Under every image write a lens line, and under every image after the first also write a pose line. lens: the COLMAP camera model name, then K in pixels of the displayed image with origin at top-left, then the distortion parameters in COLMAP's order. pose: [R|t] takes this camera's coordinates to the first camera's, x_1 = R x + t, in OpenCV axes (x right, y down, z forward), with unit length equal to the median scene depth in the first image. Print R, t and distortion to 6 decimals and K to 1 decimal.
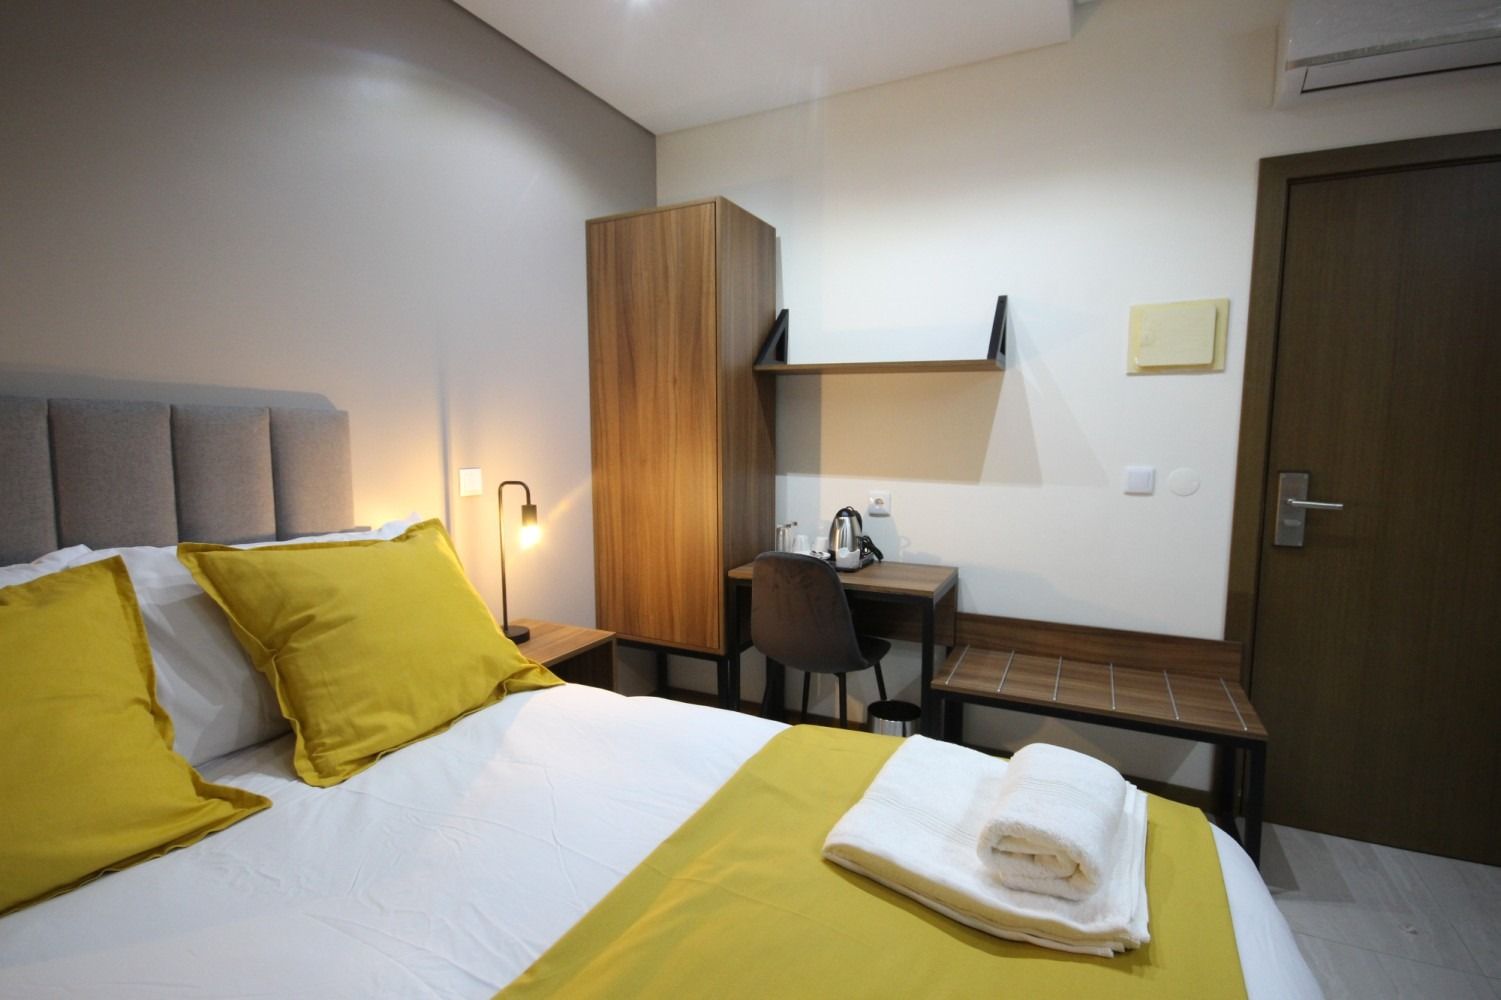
lens RADIAL K [[693.4, 0, 754.2], [0, 693.4, 505.1], [0, 0, 1]] dist [-0.005378, 0.002608]
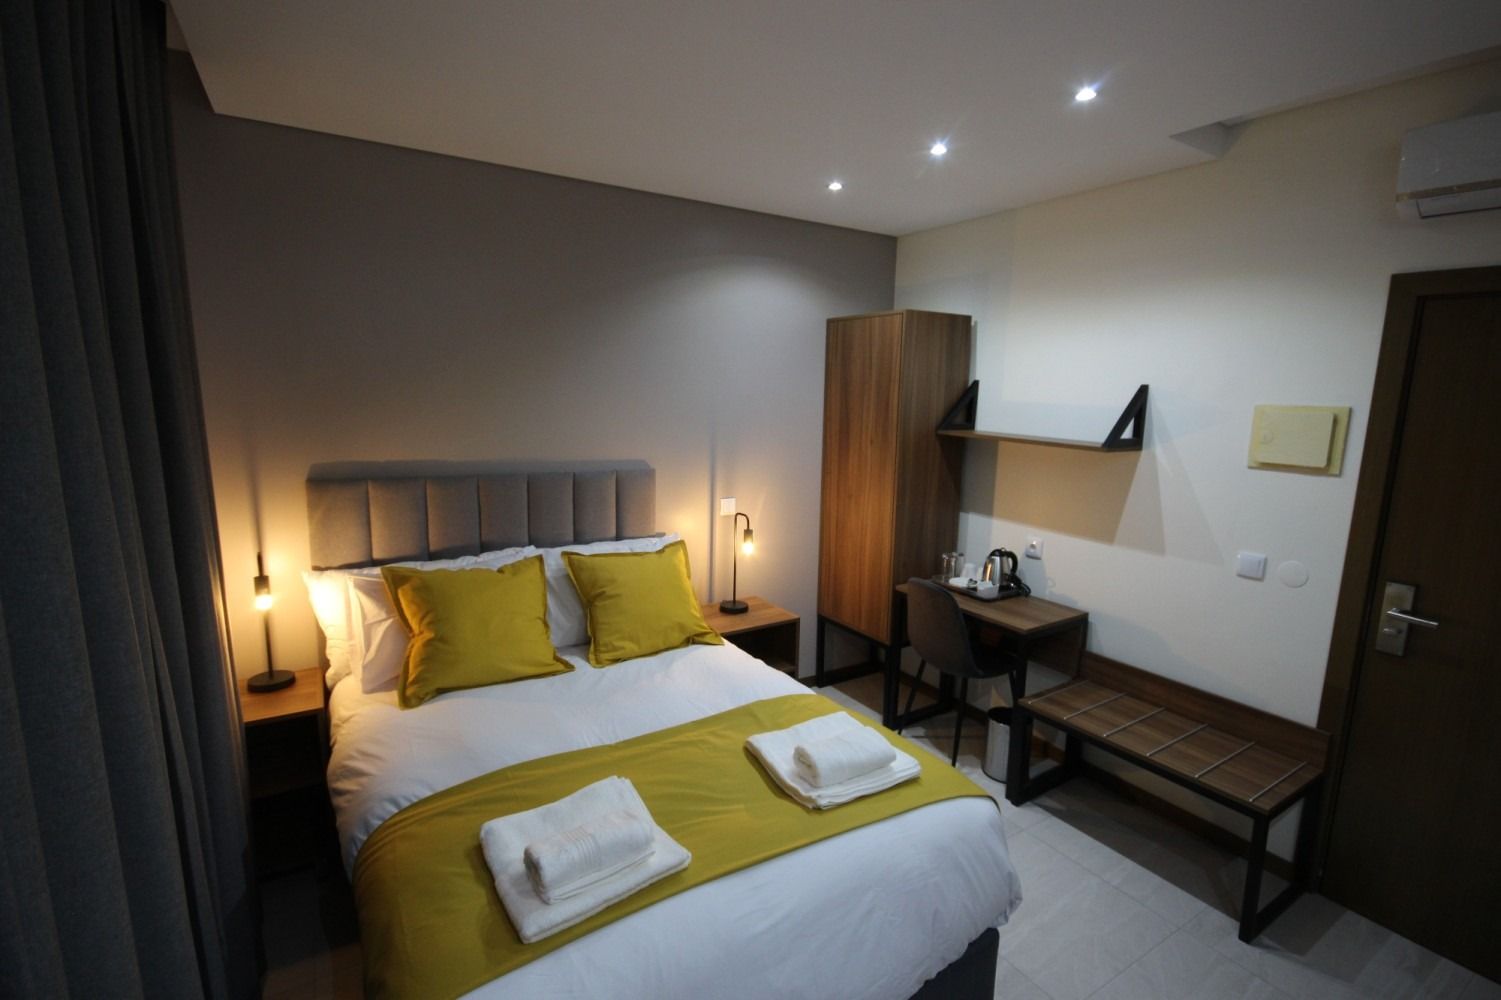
lens RADIAL K [[693.4, 0, 760.1], [0, 693.4, 504.7], [0, 0, 1]] dist [-0.005378, 0.002608]
pose [[0.861563, 0.100355, -0.497633, 0.446919], [-0.071742, 0.994497, 0.076346, -0.166162], [0.502556, -0.030076, 0.864021, -0.335598]]
